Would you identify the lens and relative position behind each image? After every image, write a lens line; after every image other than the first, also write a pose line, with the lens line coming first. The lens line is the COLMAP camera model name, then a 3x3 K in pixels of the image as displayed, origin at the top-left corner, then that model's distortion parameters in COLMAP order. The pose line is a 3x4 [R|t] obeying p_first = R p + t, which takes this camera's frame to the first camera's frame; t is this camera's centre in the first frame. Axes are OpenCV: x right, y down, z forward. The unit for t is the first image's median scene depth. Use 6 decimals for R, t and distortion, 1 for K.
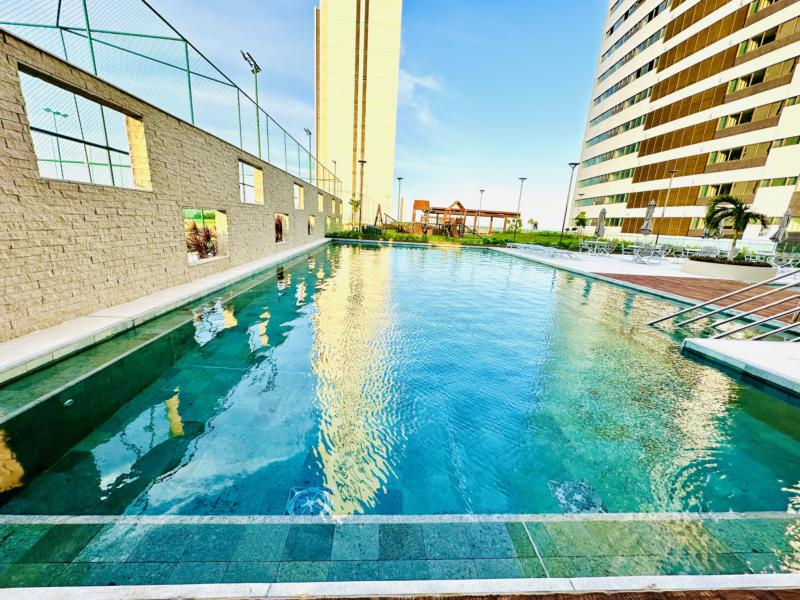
lens RADIAL K [[318.1, 0, 398.7], [0, 318.1, 299.6], [0, 0, 1]] dist [-0.001574, 0.000425]
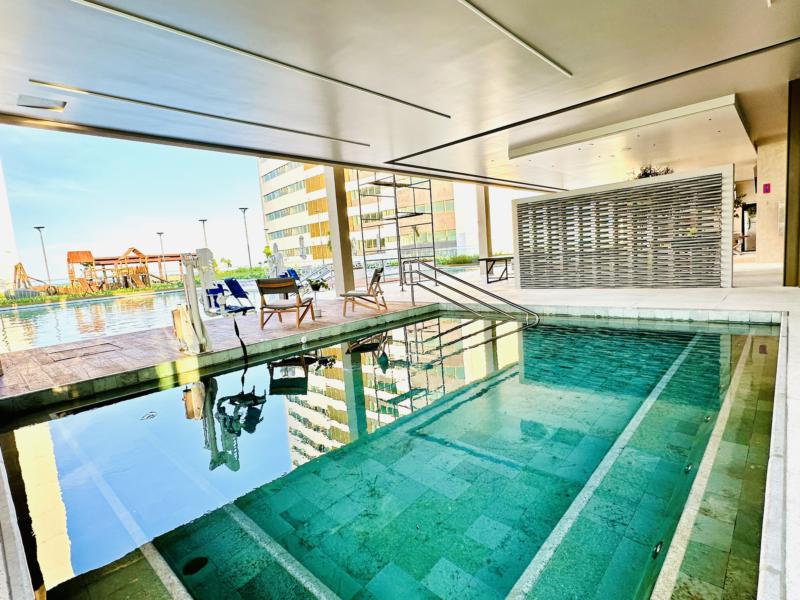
lens RADIAL K [[411.6, 0, 398.4], [0, 411.6, 302.9], [0, 0, 1]] dist [0.000134, -0.001677]
pose [[0.715997, -0.192436, 0.671056, -0.067097], [0.282785, 0.958810, -0.026769, 0.058547], [-0.638264, 0.208931, 0.740923, -0.222960]]
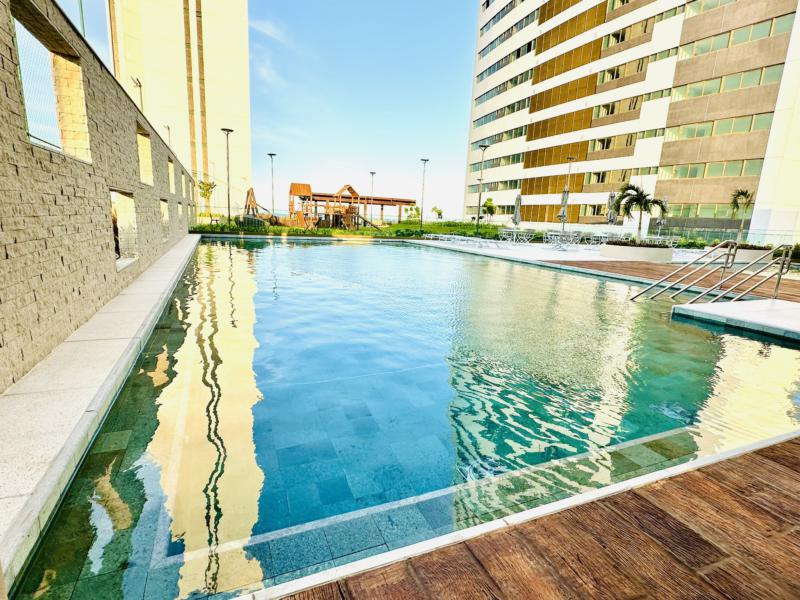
lens RADIAL K [[411.6, 0, 398.4], [0, 411.6, 302.9], [0, 0, 1]] dist [0.000134, -0.001677]
pose [[0.938645, -0.083027, 0.334741, -0.061159], [0.090539, 0.995869, -0.006872, 0.004033], [-0.332788, 0.036758, 0.942285, -0.008470]]
